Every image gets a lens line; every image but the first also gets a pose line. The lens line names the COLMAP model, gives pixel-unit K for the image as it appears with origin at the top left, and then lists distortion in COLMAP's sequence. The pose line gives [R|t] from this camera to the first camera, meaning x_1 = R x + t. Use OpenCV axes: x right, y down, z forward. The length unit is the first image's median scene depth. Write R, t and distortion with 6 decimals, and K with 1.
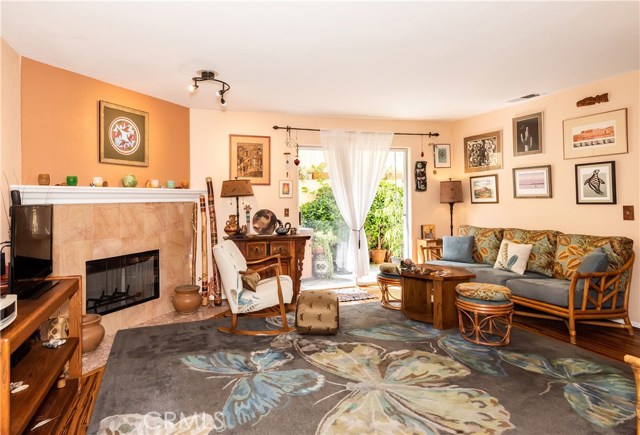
lens RADIAL K [[374.8, 0, 276.5], [0, 374.8, 204.2], [0, 0, 1]] dist [0.002048, -0.000512]
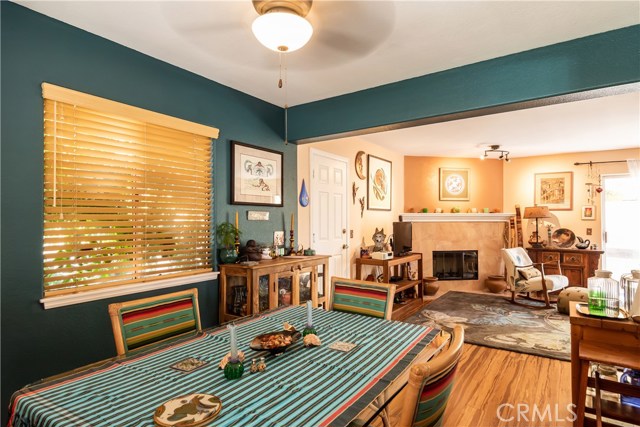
lens RADIAL K [[348.1, 0, 318.8], [0, 348.1, 217.1], [0, 0, 1]] dist [0.017182, -0.002662]
pose [[0.624213, 0.007605, -0.781217, 0.399279], [-0.017611, 0.999835, -0.004338, -0.005173], [0.781055, 0.016466, 0.624245, -0.441063]]
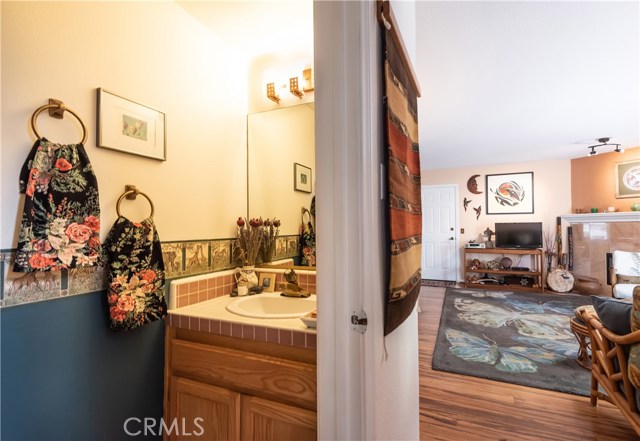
lens RADIAL K [[321.1, 0, 320.7], [0, 321.1, 220.7], [0, 0, 1]] dist [-0.001301, -0.000184]
pose [[-0.666696, -0.005772, -0.745307, 1.165653], [0.001638, 0.999956, -0.009210, 0.003222], [0.745328, -0.007361, -0.666658, 0.729499]]
